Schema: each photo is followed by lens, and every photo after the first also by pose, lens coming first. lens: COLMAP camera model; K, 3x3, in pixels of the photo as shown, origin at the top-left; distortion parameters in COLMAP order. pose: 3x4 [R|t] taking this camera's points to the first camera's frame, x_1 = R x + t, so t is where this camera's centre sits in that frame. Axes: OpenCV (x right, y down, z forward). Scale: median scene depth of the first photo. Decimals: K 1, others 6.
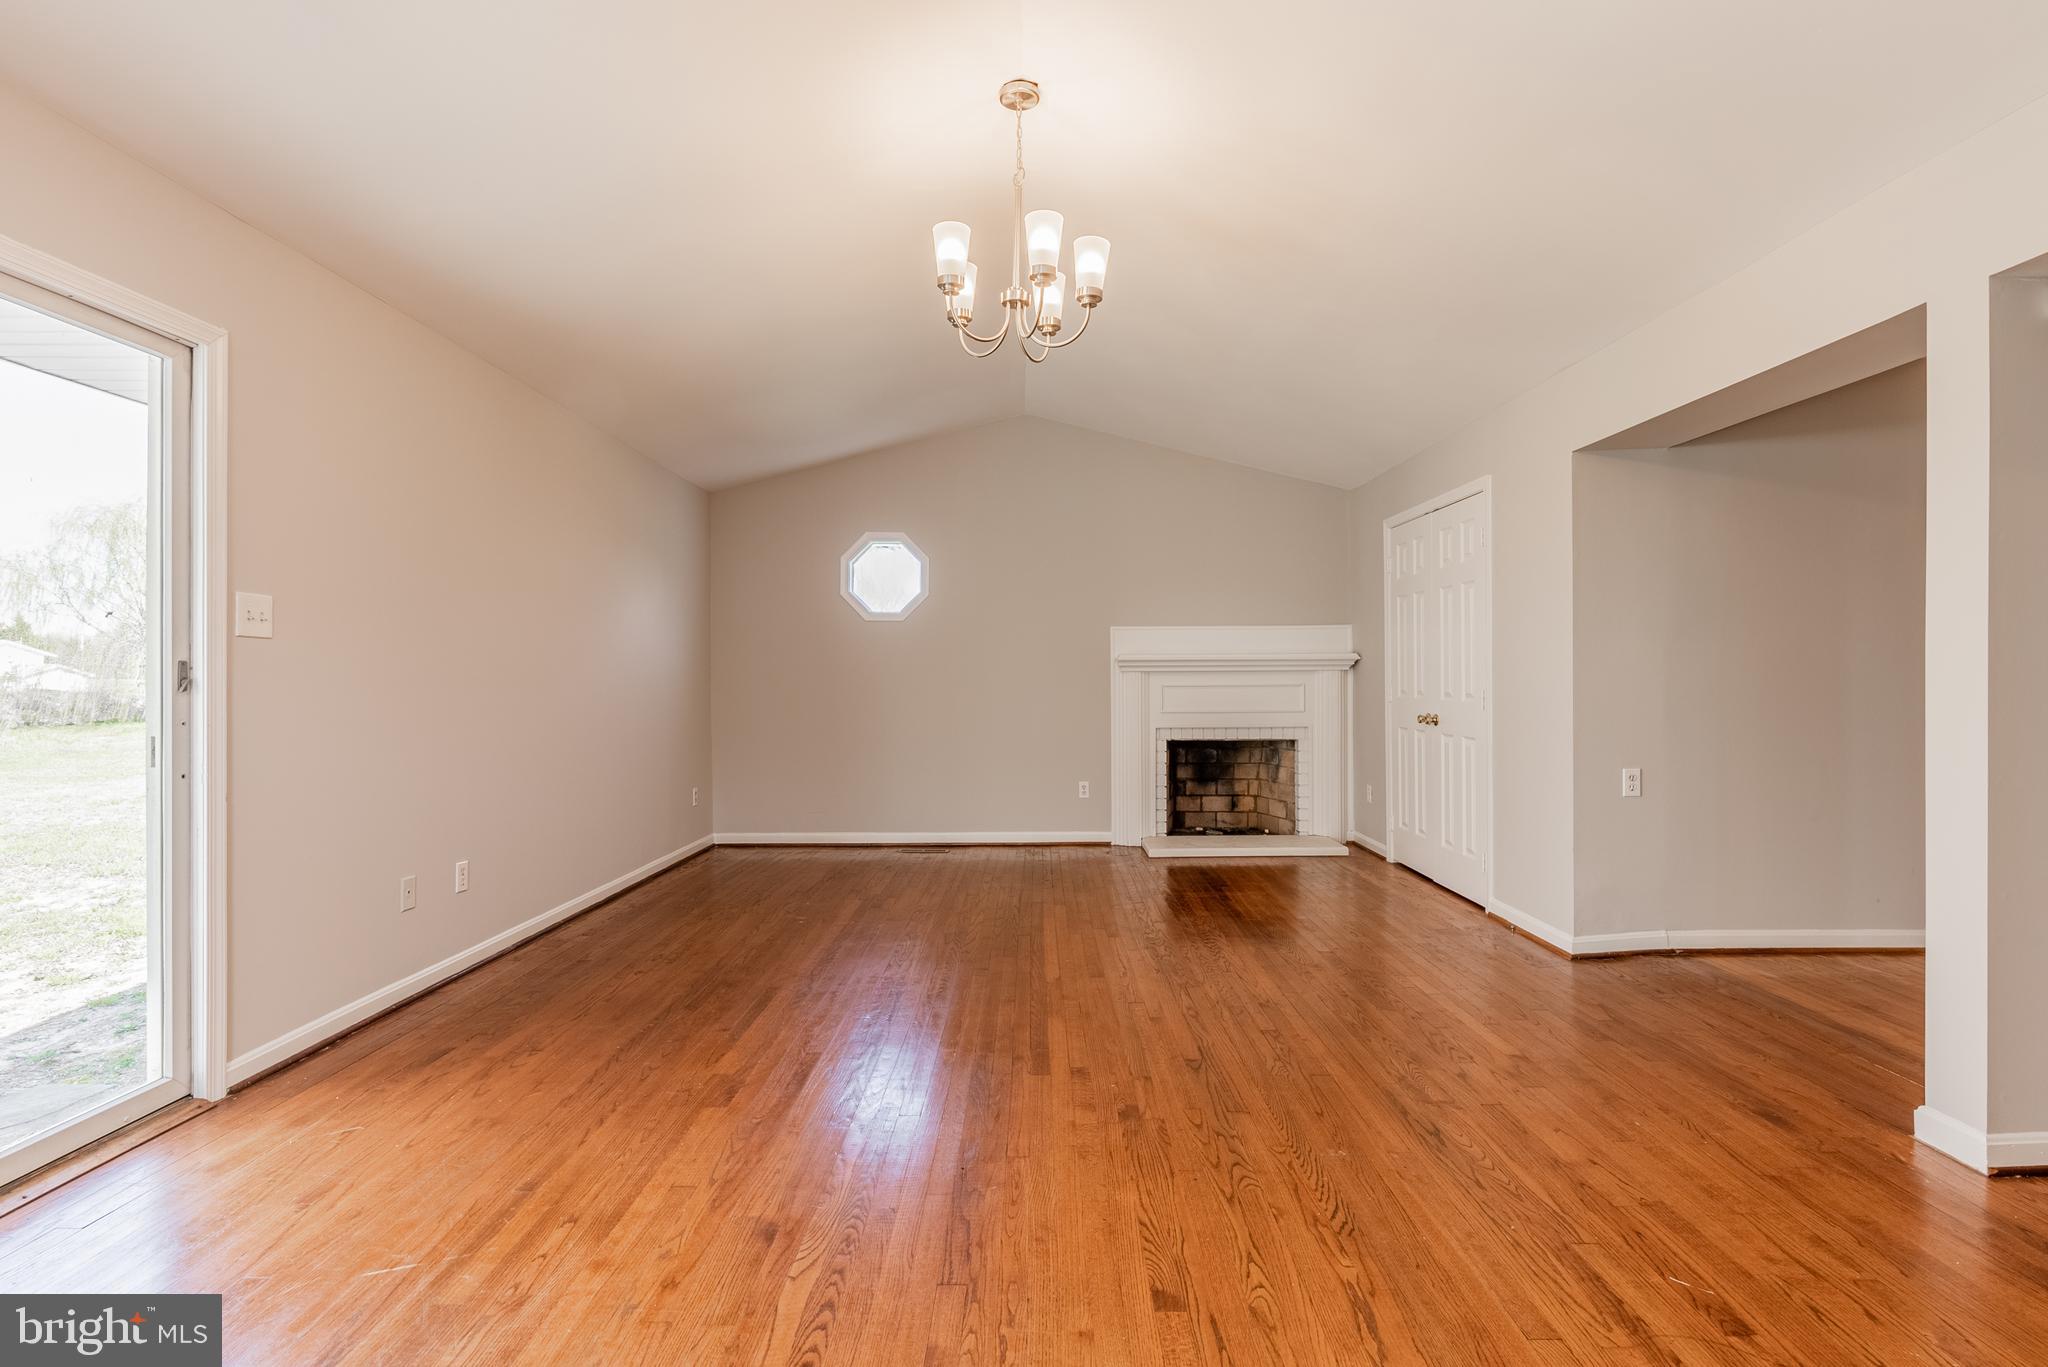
lens RADIAL K [[930.5, 0, 1053.9], [0, 930.5, 675.8], [0, 0, 1]] dist [-0.010064, 0.003038]
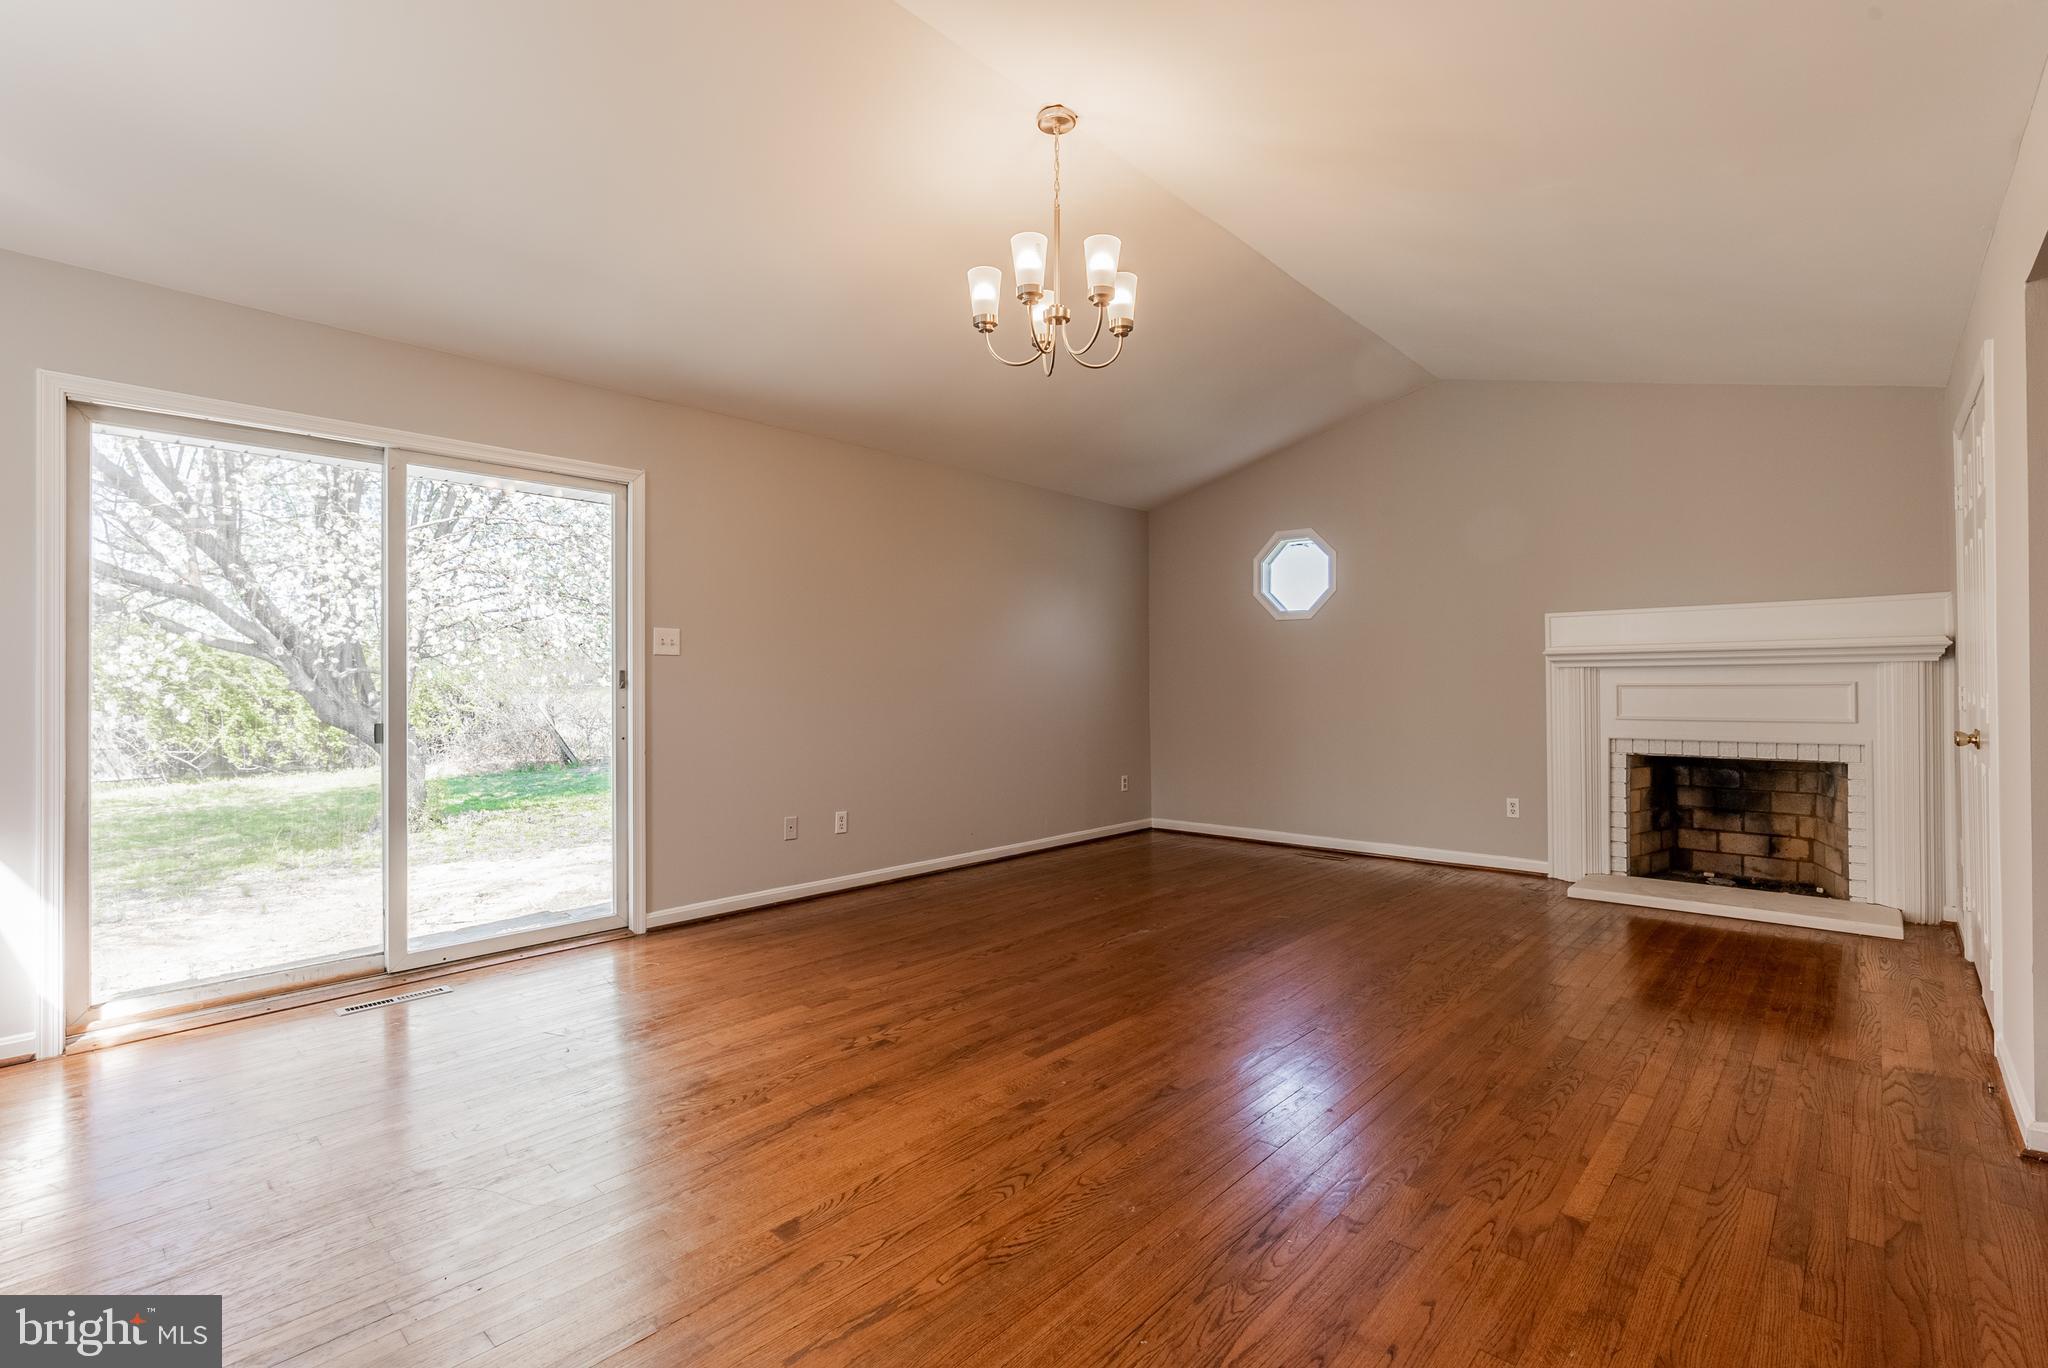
lens RADIAL K [[930.5, 0, 1067.6], [0, 930.5, 678.9], [0, 0, 1]] dist [-0.010064, 0.003038]
pose [[0.744260, -0.004282, -0.667876, 0.297726], [0.007230, 0.999973, 0.001647, 0.000762], [0.667851, -0.006054, 0.744271, 0.102415]]
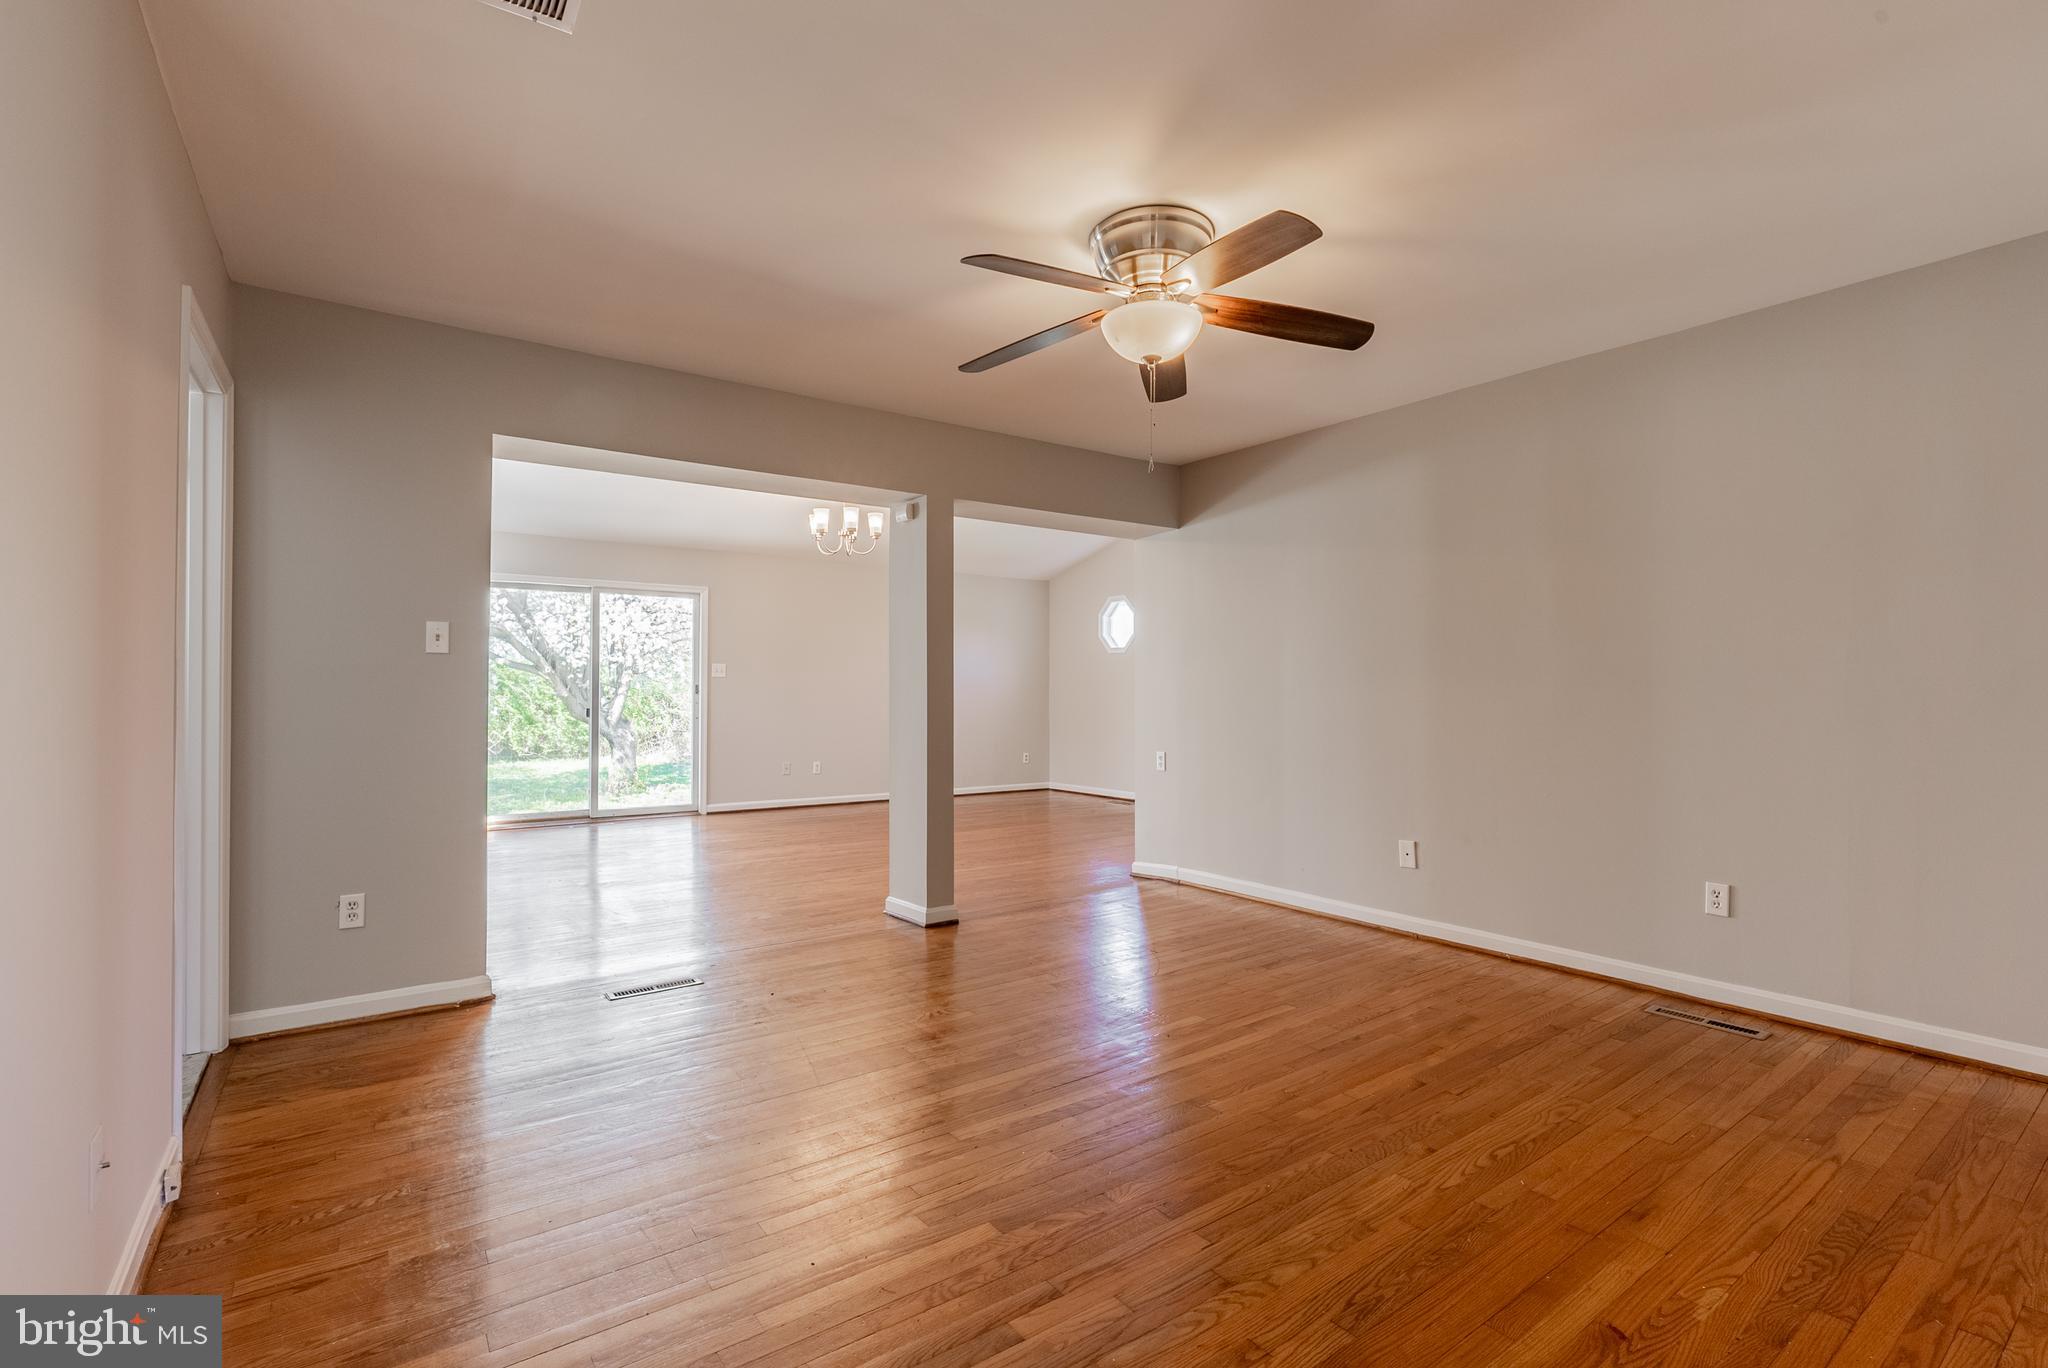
lens RADIAL K [[930.5, 0, 1062.3], [0, 930.5, 686.3], [0, 0, 1]] dist [-0.010064, 0.003038]
pose [[0.599244, -0.005043, -0.800551, 0.992063], [0.001385, 0.999985, -0.005263, 0.003578], [0.800565, 0.002045, 0.599242, 0.002038]]
